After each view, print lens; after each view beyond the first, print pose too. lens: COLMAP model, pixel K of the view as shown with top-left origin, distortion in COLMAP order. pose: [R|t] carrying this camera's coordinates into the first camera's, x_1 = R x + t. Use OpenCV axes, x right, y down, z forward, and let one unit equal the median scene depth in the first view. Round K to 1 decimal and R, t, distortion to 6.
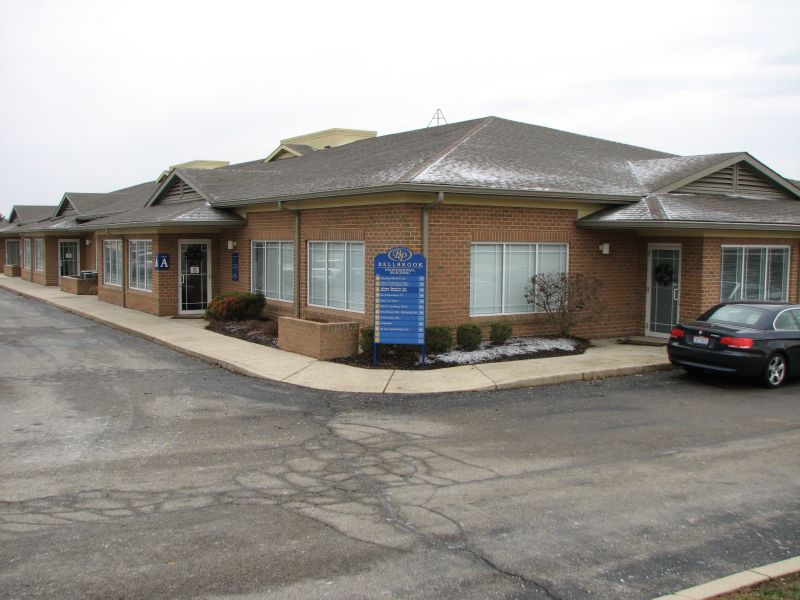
lens RADIAL K [[879.9, 0, 374.4], [0, 879.9, 299.2], [0, 0, 1]] dist [-0.191627, 0.281968]
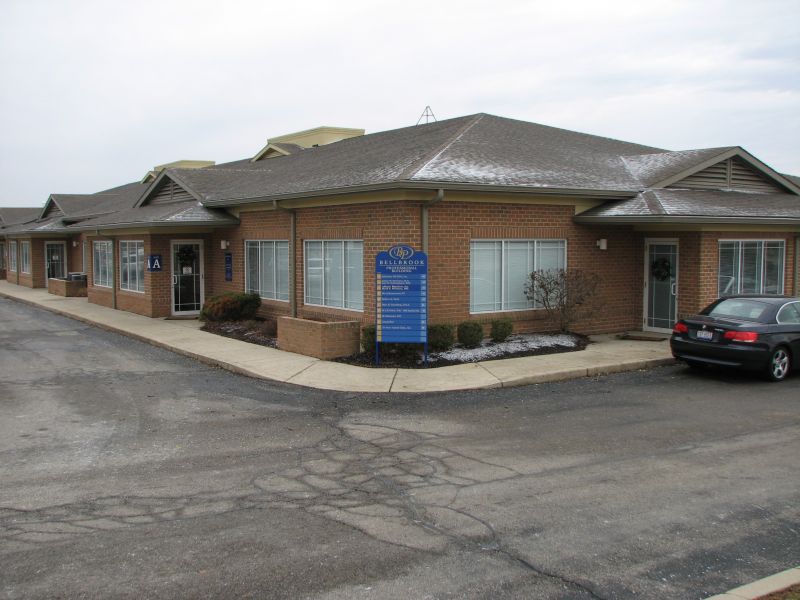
lens RADIAL K [[879.9, 0, 374.4], [0, 879.9, 299.2], [0, 0, 1]] dist [-0.191627, 0.281968]
pose [[0.999720, -0.012433, 0.020149, -0.020315], [0.012398, 0.999921, 0.001852, -0.000156], [-0.020171, -0.001602, 0.999795, 0.007756]]
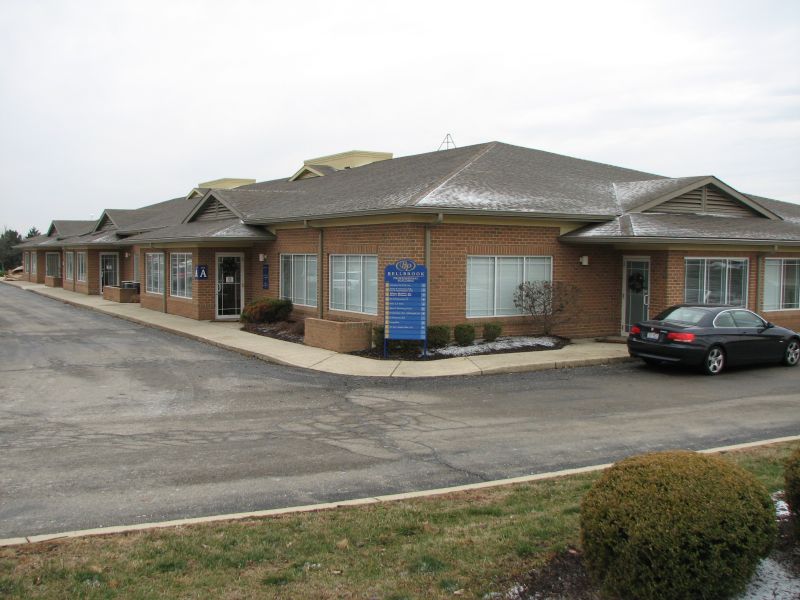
lens RADIAL K [[879.9, 0, 374.4], [0, 879.9, 299.2], [0, 0, 1]] dist [-0.191627, 0.281968]
pose [[0.999716, 0.000691, -0.023806, 0.013840], [-0.001041, 0.999892, -0.014687, 0.012491], [0.023794, 0.014707, 0.999609, -0.195520]]
